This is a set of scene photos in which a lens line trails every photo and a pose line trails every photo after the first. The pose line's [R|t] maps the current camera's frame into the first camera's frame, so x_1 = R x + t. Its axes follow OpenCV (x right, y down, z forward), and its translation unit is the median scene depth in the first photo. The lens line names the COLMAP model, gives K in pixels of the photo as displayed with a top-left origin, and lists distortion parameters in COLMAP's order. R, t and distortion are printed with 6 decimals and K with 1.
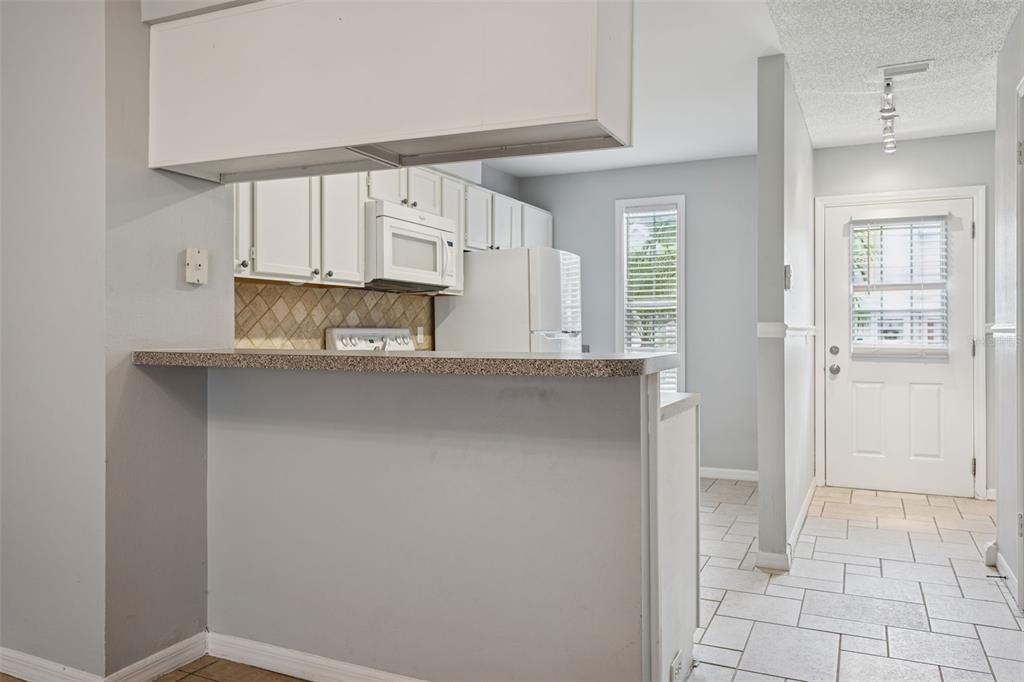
lens RADIAL K [[746.0, 0, 509.3], [0, 746.0, 339.1], [0, 0, 1]] dist [0.075751, 0.001002]
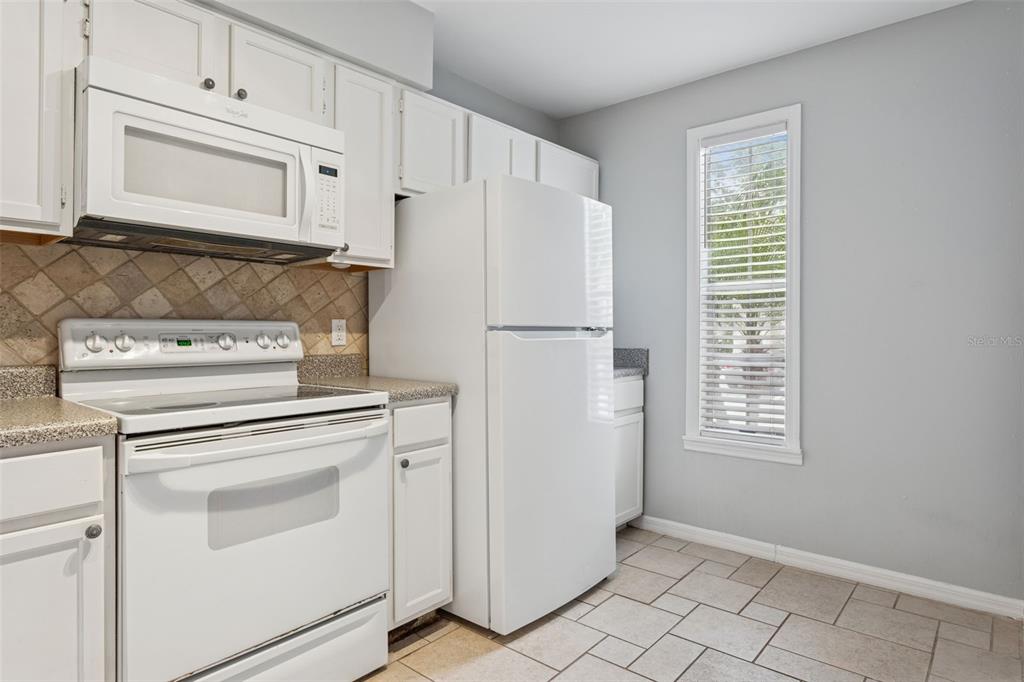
lens RADIAL K [[574.3, 0, 509.0], [0, 574.3, 332.5], [0, 0, 1]] dist [-0.002812, 0.000831]
pose [[0.961440, 0.005192, -0.274967, 0.165313], [-0.006901, 0.999962, -0.005250, -0.003841], [0.274930, 0.006945, 0.961439, 0.597942]]
